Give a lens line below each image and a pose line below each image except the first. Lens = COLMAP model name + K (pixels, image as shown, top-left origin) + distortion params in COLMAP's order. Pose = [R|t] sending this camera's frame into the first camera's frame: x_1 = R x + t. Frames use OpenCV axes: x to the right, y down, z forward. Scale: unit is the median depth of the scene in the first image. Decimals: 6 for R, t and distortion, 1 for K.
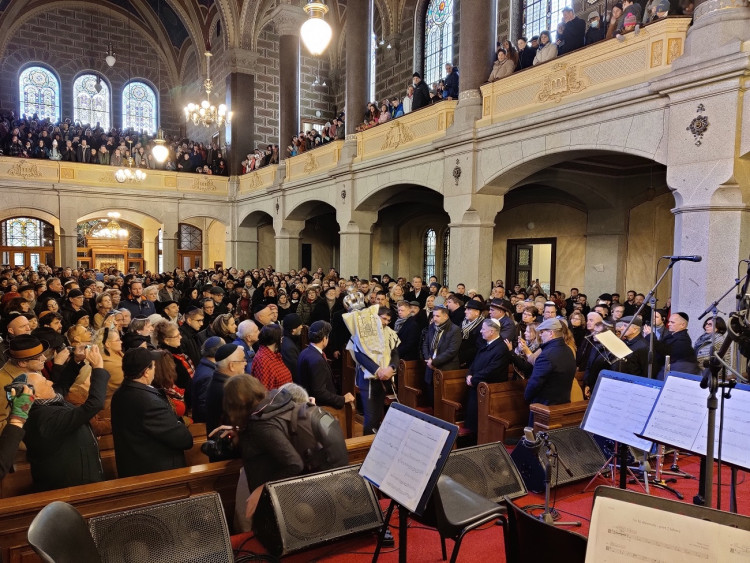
lens RADIAL K [[564.8, 0, 364.9], [0, 564.8, 299.2], [0, 0, 1]] dist [0.031066, -0.053304]
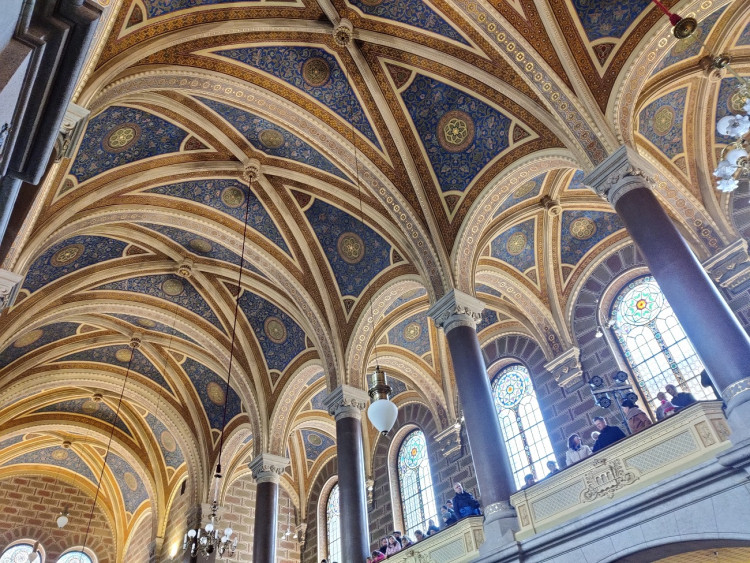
lens RADIAL K [[567.6, 0, 353.3], [0, 567.6, 291.0], [0, 0, 1]] dist [0.037592, -0.058601]
pose [[0.994504, -0.001246, 0.104688, -0.084945], [0.076717, 0.689105, -0.720589, 0.029771], [-0.071243, 0.724660, 0.685414, 0.065497]]
